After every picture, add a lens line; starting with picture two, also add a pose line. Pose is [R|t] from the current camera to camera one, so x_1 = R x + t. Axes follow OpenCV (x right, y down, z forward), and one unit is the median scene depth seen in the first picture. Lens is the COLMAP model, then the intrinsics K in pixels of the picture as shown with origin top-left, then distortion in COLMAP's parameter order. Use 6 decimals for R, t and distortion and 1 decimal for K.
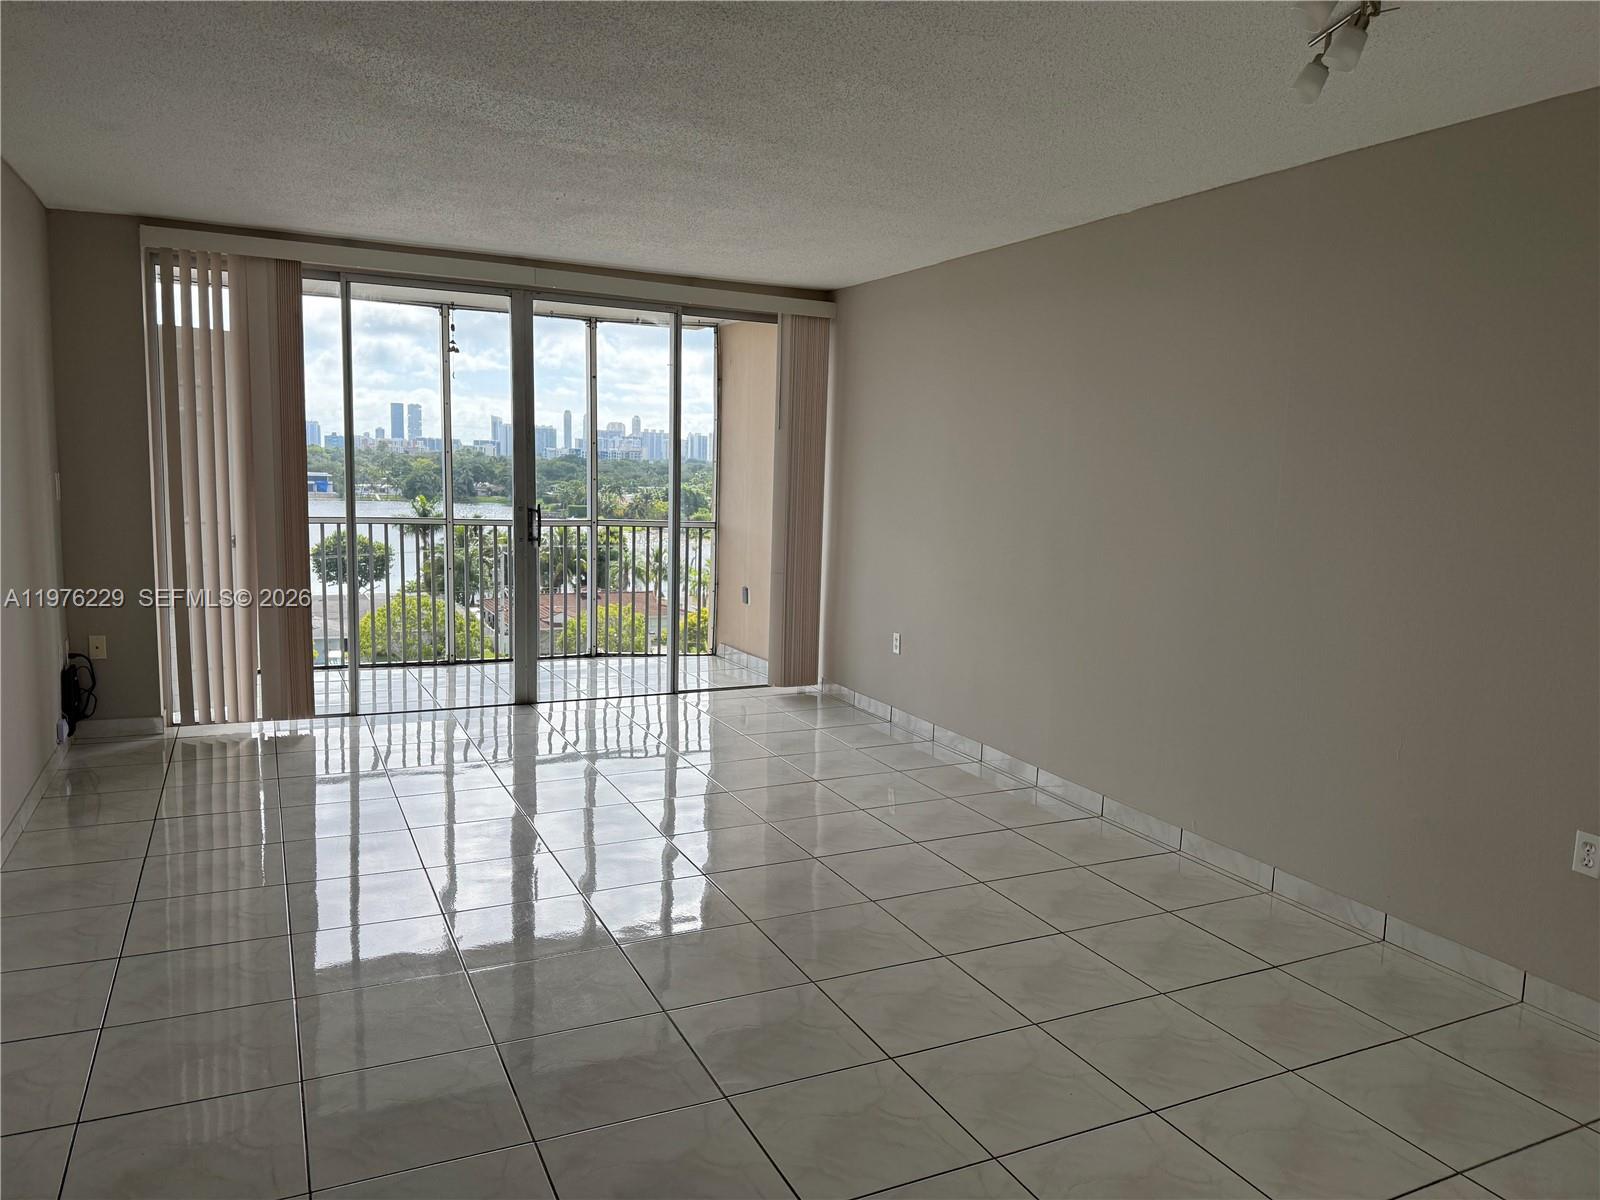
lens RADIAL K [[1129.4, 0, 800.0], [0, 1129.4, 600.0], [0, 0, 1]] dist [0.138156, -0.261783]
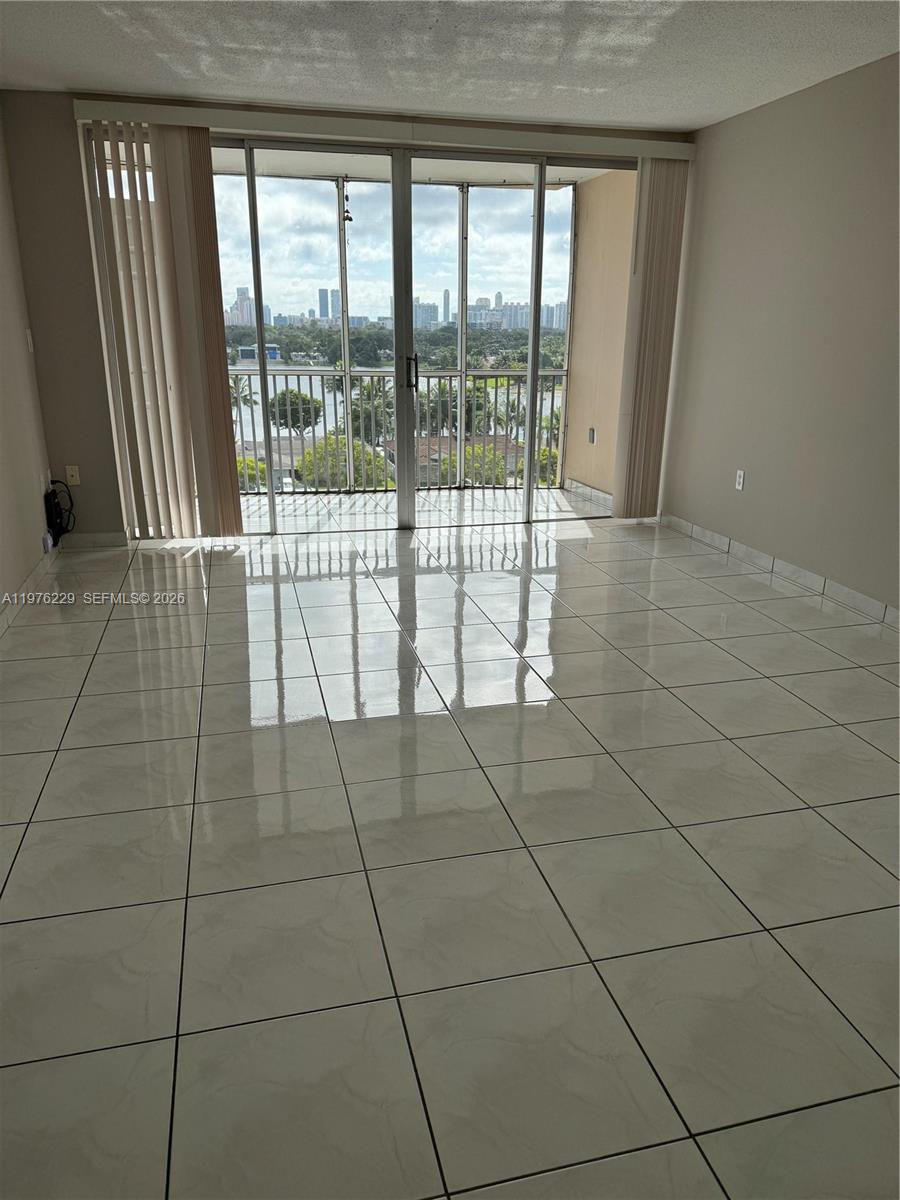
lens RADIAL K [[847.0, 0, 448.2], [0, 847.0, 618.5], [0, 0, 1]] dist [0.138156, -0.261783]
pose [[0.980400, 0.042597, -0.192359, -0.021419], [-0.002652, 0.979112, 0.203303, 0.001842], [0.197001, -0.198808, 0.960034, 0.130781]]
